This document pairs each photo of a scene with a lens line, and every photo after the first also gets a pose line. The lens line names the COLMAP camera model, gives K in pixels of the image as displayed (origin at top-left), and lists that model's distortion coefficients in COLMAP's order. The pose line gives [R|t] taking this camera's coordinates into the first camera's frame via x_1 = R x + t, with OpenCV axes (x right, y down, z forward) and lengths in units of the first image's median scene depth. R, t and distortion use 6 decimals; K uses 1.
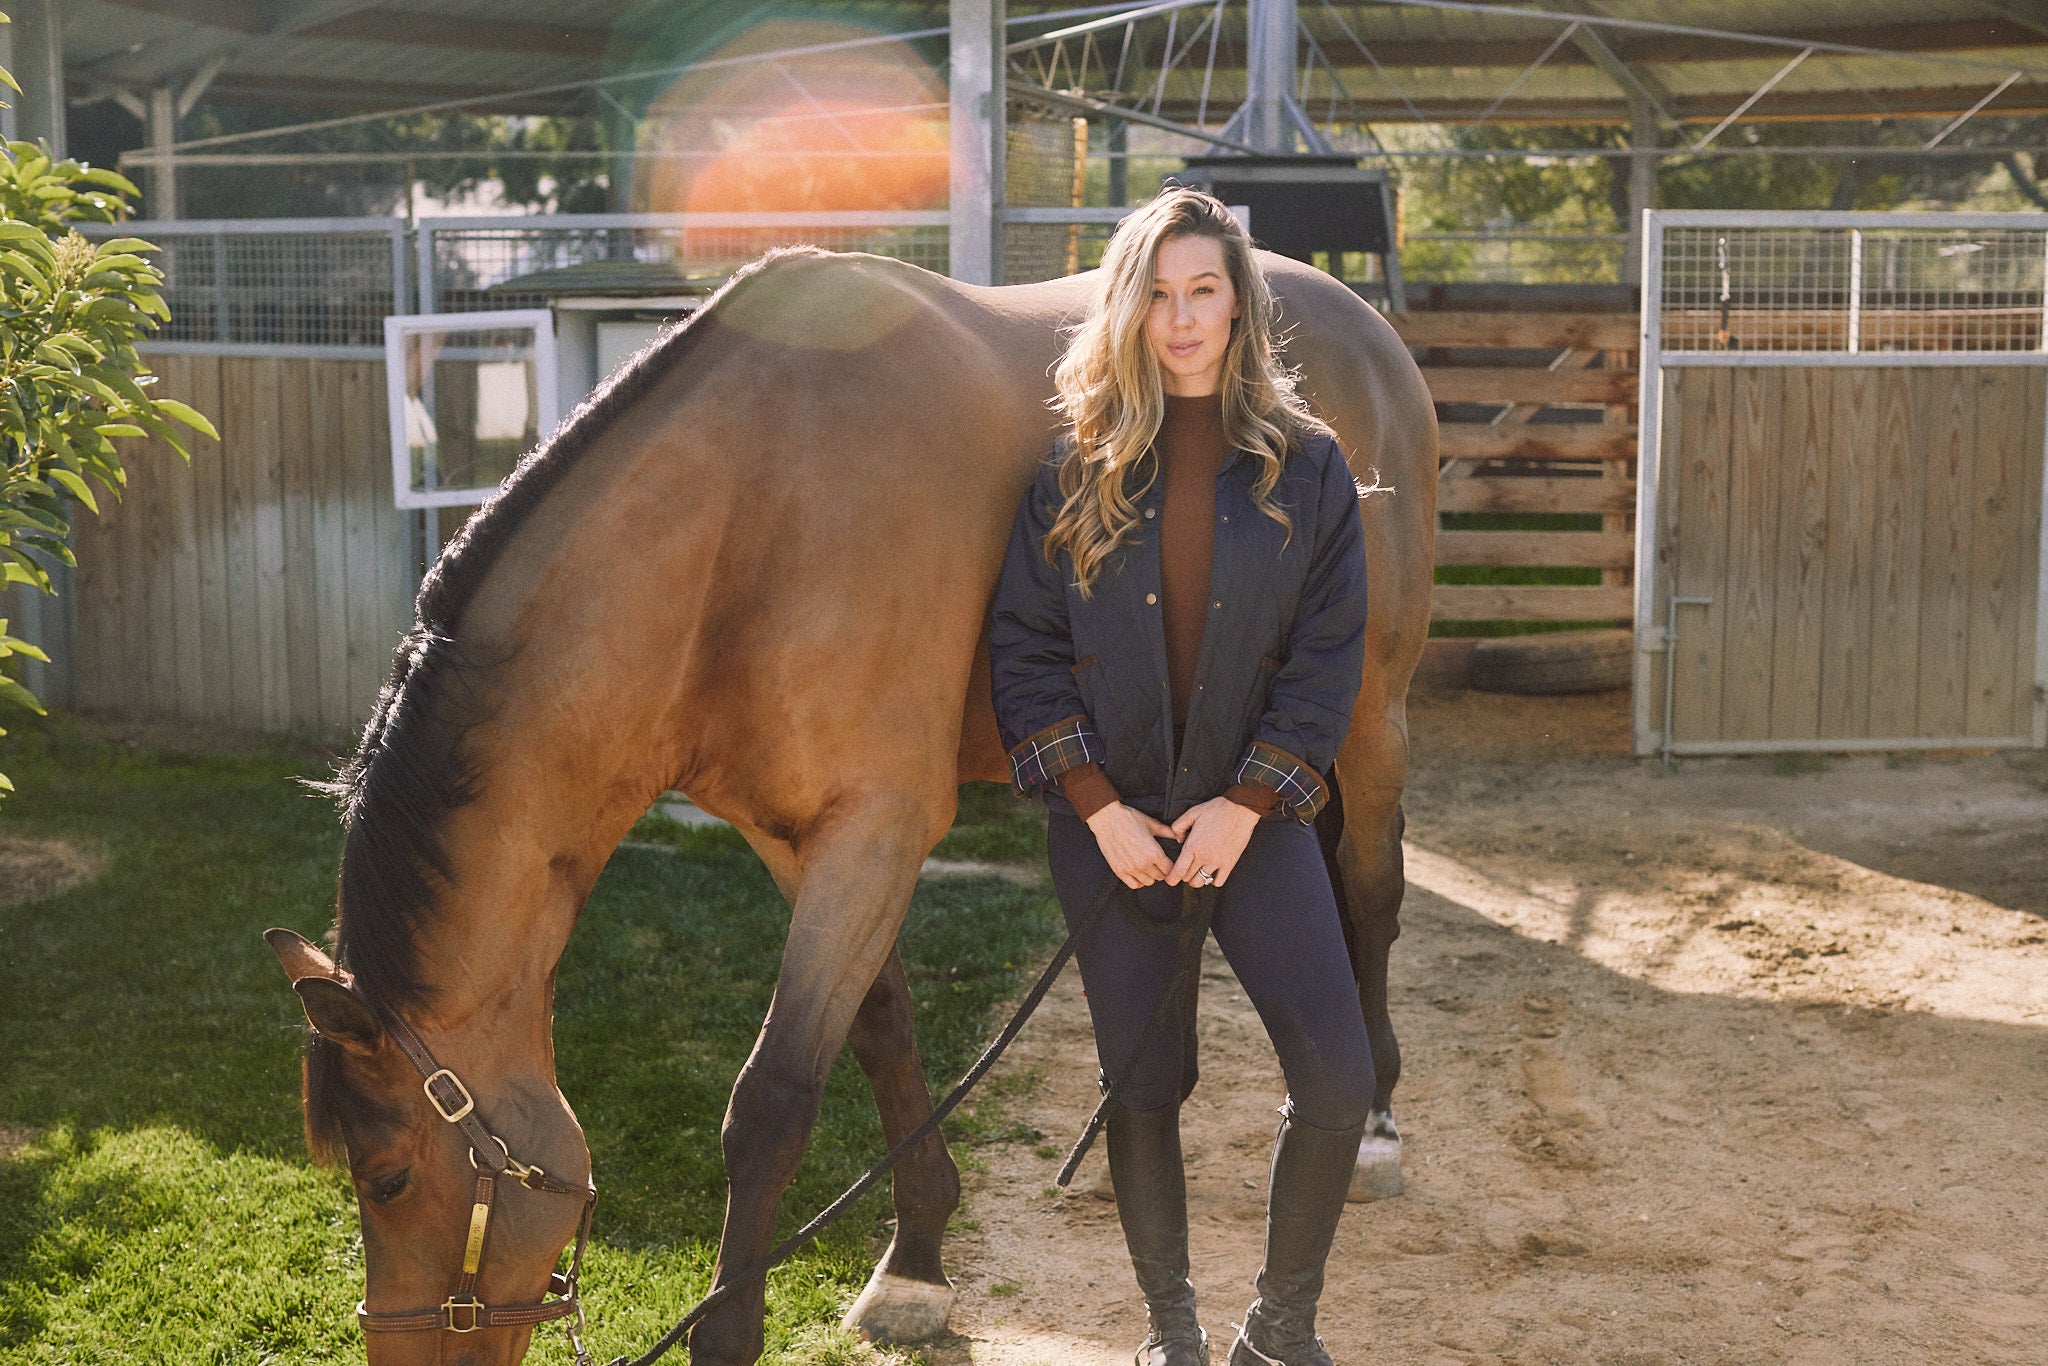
lens RADIAL K [[3002.5, 0, 1042.8], [0, 3002.5, 689.1], [0, 0, 1]] dist [-0.150748, 0.286709]
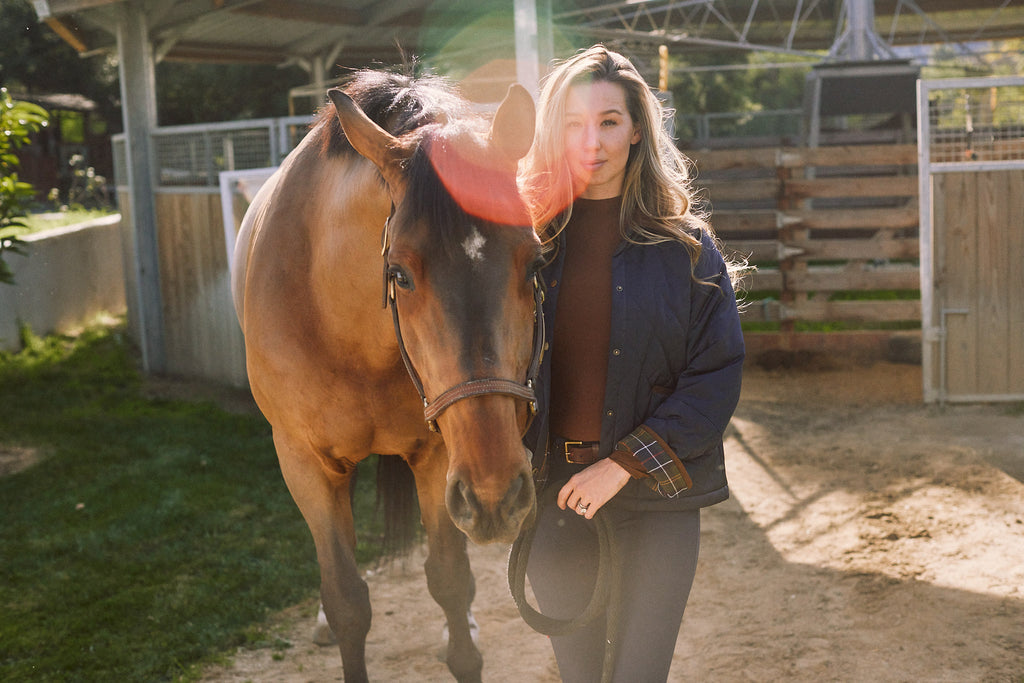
lens RADIAL K [[1500.9, 0, 533.9], [0, 1500.9, 342.4], [0, 0, 1]] dist [-0.144585, 0.251315]
pose [[0.963595, -0.008119, -0.267242, 0.214372], [0.007906, 0.999967, -0.001871, -0.012516], [0.267249, -0.000310, 0.963628, 0.130021]]
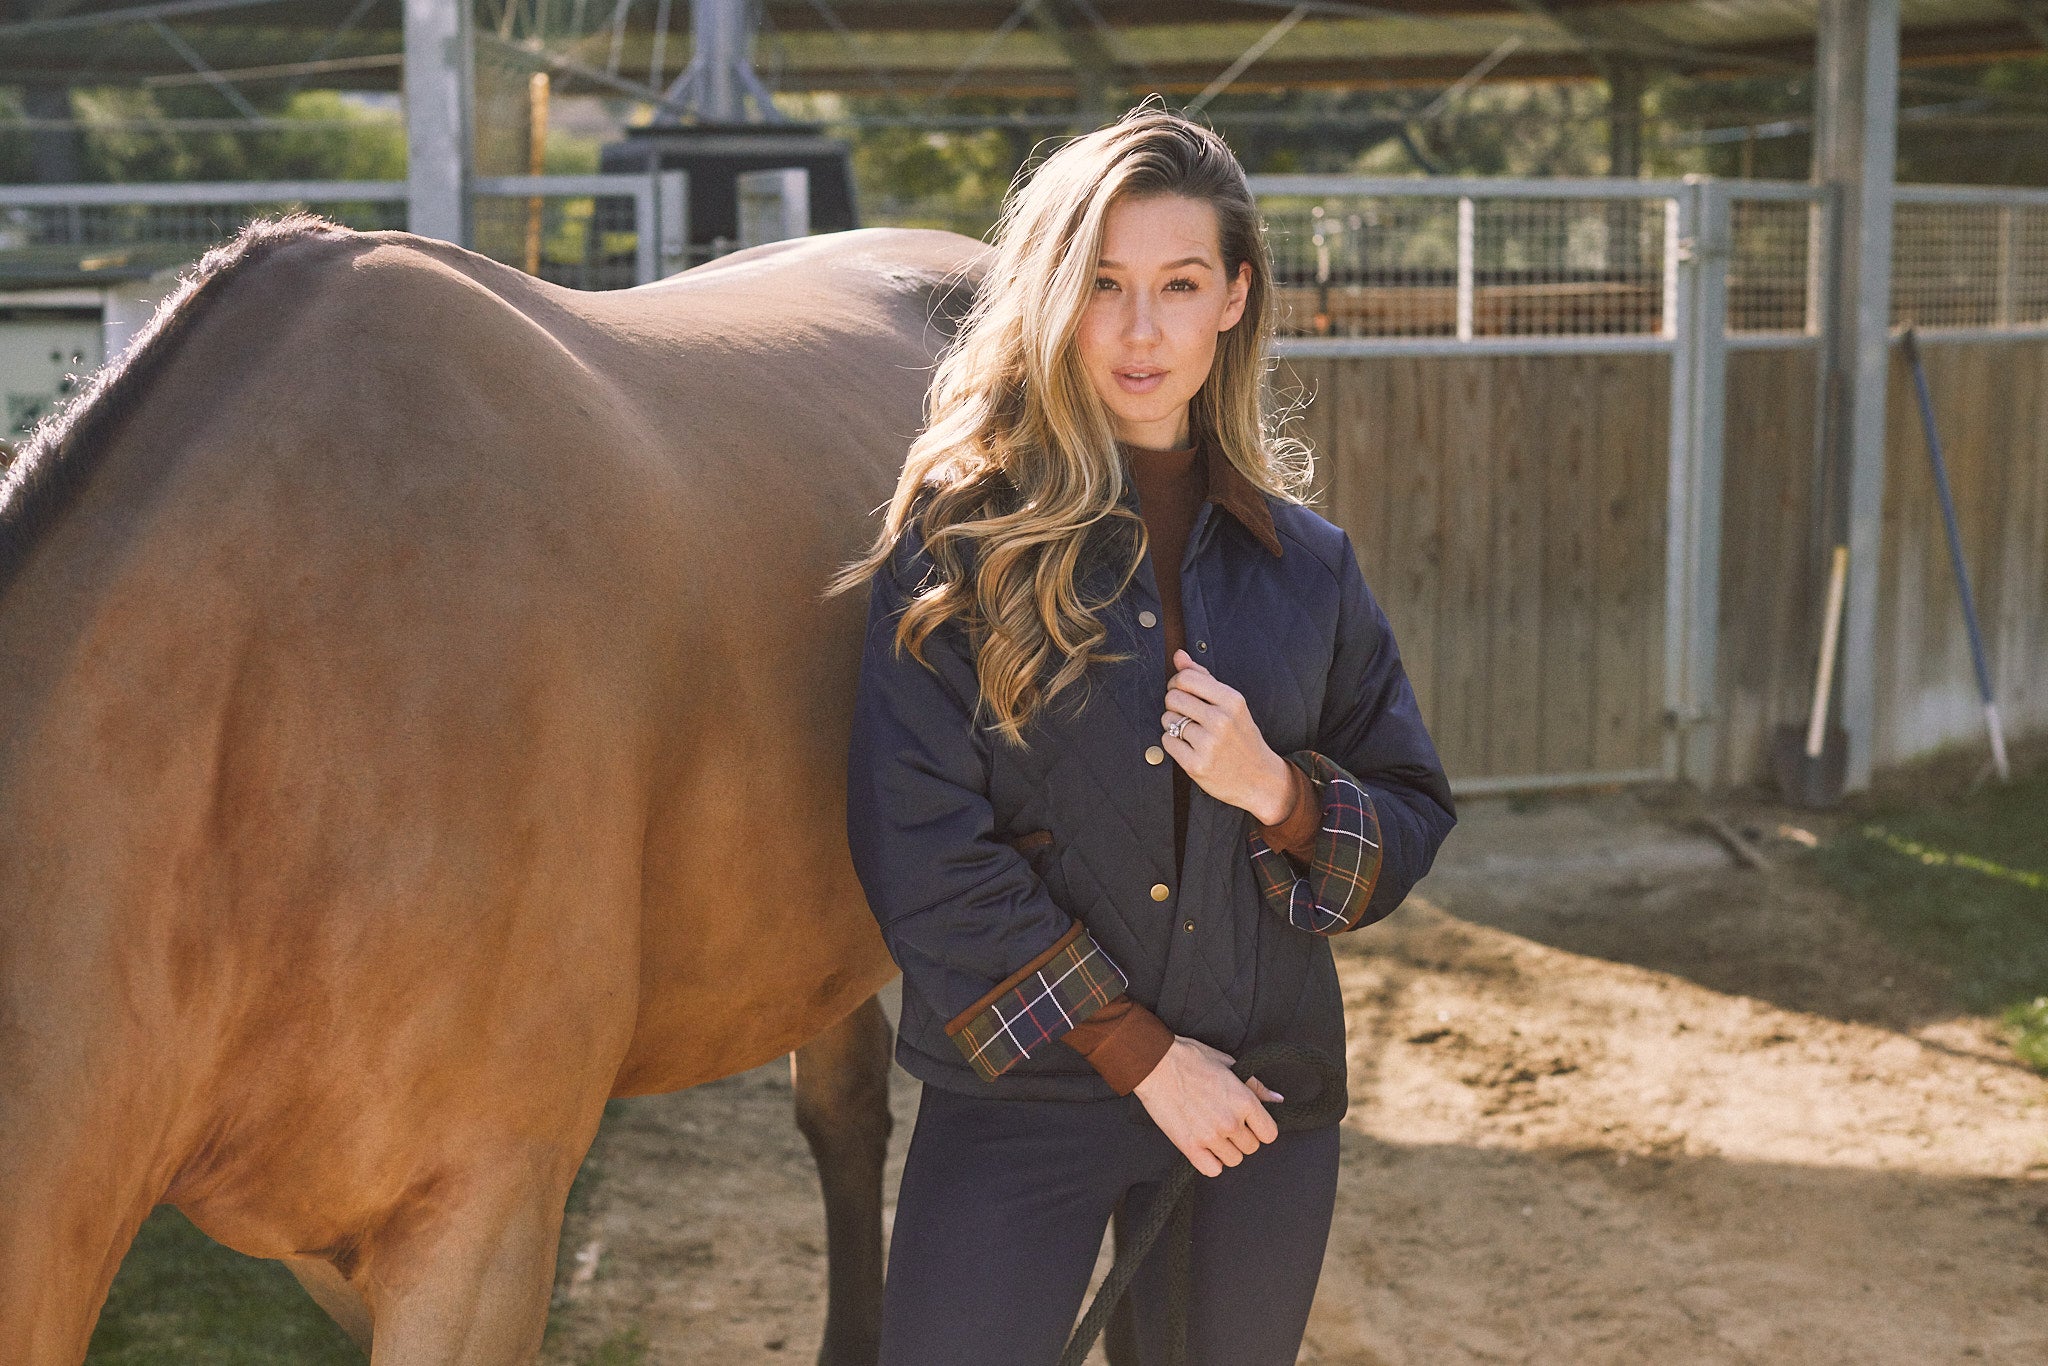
lens RADIAL K [[3002.5, 0, 1042.8], [0, 3002.5, 689.1], [0, 0, 1]] dist [-0.150748, 0.286709]
pose [[0.978372, -0.033205, 0.204170, -0.031816], [0.031844, 0.999443, 0.009947, -0.023330], [-0.204387, -0.003230, 0.978885, 0.164775]]
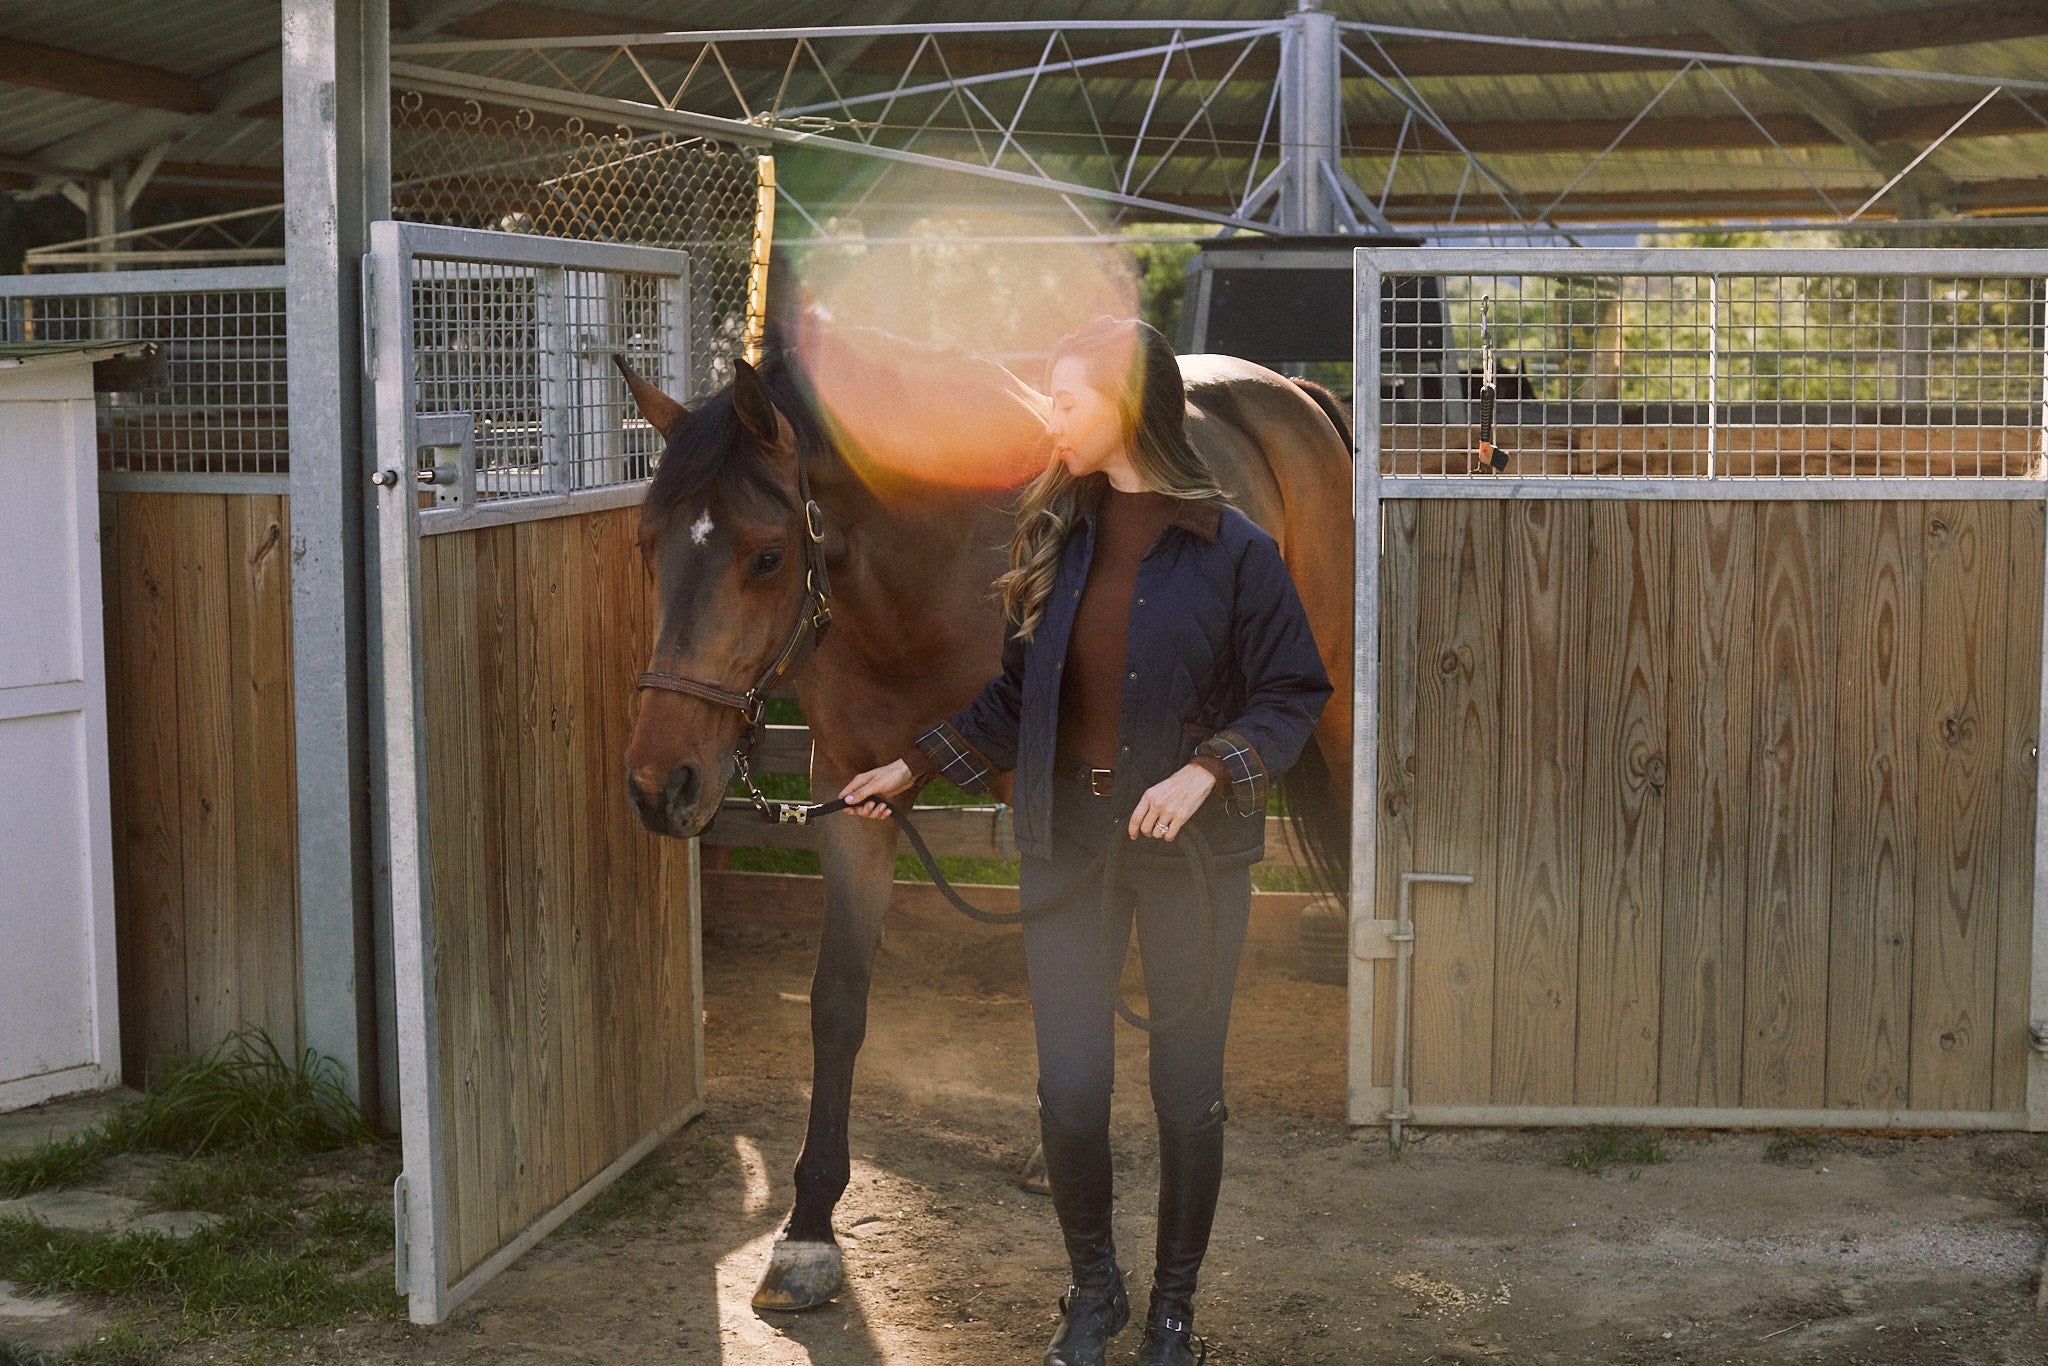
lens RADIAL K [[2967.5, 0, 1048.1], [0, 2967.5, 683.2], [0, 0, 1]] dist [-0.138825, 0.120194]
pose [[0.985771, 0.016137, -0.167320, 0.242001], [-0.023996, 0.998696, -0.045058, -0.040777], [0.166375, 0.048432, 0.984873, 0.384975]]
